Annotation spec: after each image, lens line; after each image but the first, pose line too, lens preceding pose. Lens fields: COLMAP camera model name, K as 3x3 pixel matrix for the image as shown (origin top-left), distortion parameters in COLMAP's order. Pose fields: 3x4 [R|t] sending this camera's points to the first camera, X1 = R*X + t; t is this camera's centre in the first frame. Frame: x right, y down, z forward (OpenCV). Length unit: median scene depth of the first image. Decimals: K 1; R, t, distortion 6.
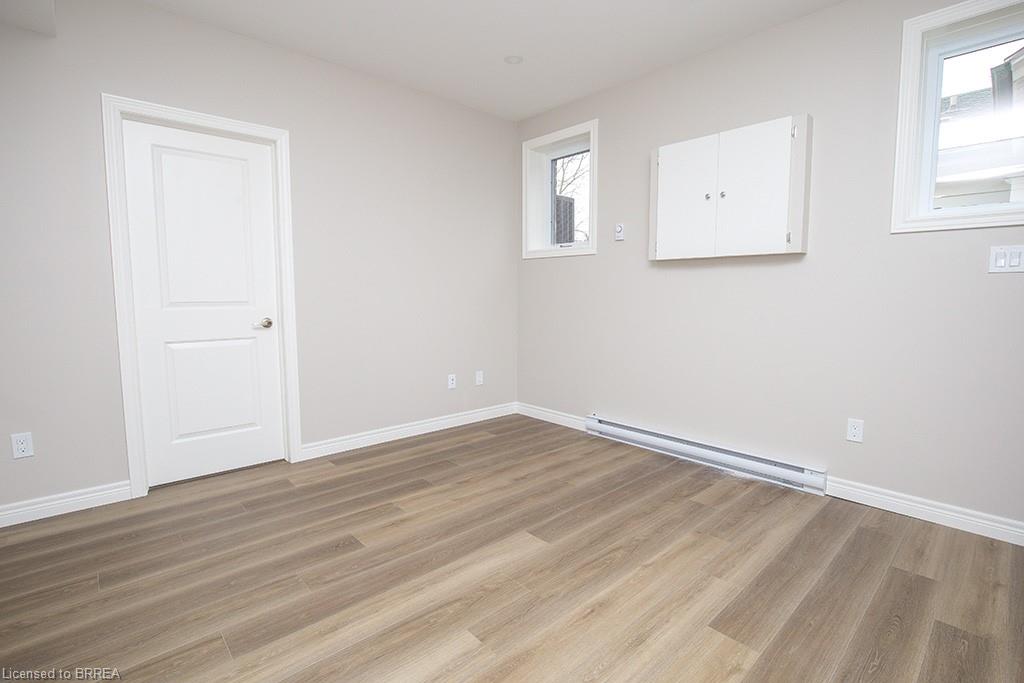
lens RADIAL K [[480.3, 0, 483.8], [0, 480.3, 338.0], [0, 0, 1]] dist [-0.021836, 0.000021]
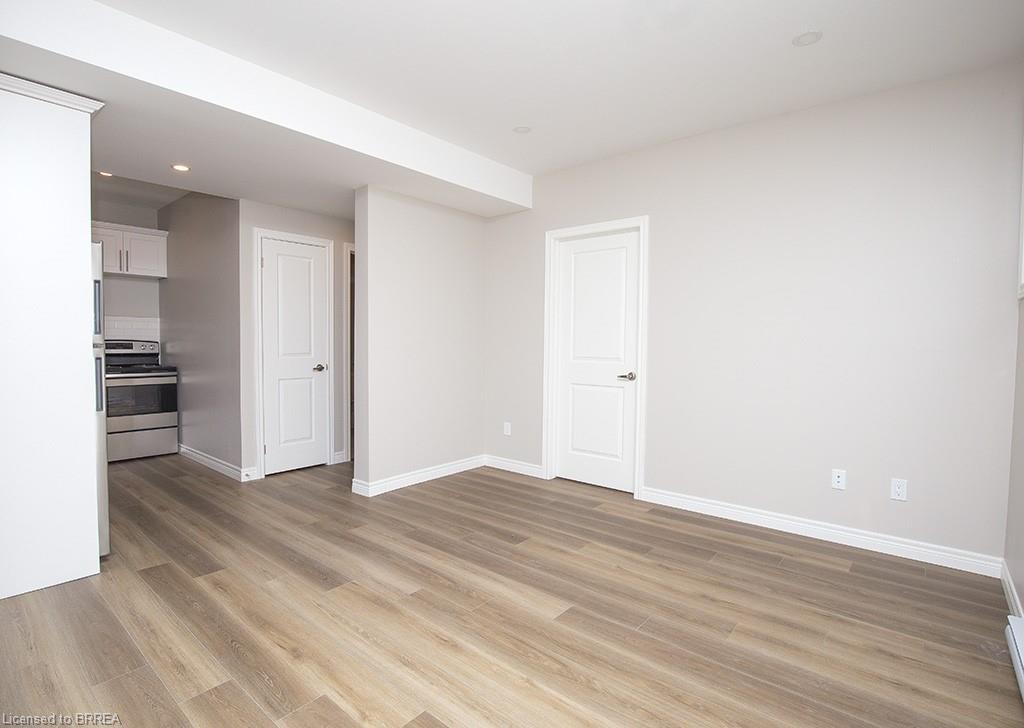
lens RADIAL K [[507.3, 0, 512.0], [0, 507.3, 364.0], [0, 0, 1]] dist [-0.021332, -0.000022]
pose [[0.159772, 0.044760, -0.986139, 0.901978], [-0.099155, 0.994647, 0.029082, -0.083289], [0.982161, 0.093134, 0.163355, 0.578594]]
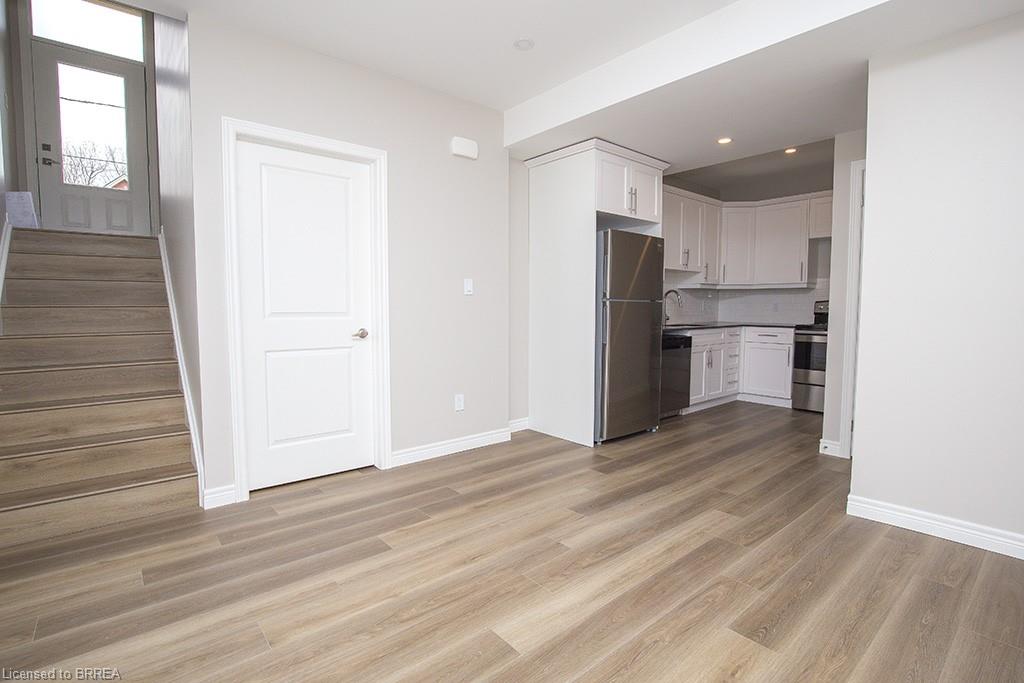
lens RADIAL K [[480.3, 0, 483.8], [0, 480.3, 338.0], [0, 0, 1]] dist [-0.021836, 0.000021]
pose [[-0.999136, -0.001012, 0.041559, 0.096383], [0.005454, 0.987874, 0.155159, -0.121702], [-0.041212, 0.155252, -0.987015, 1.377981]]
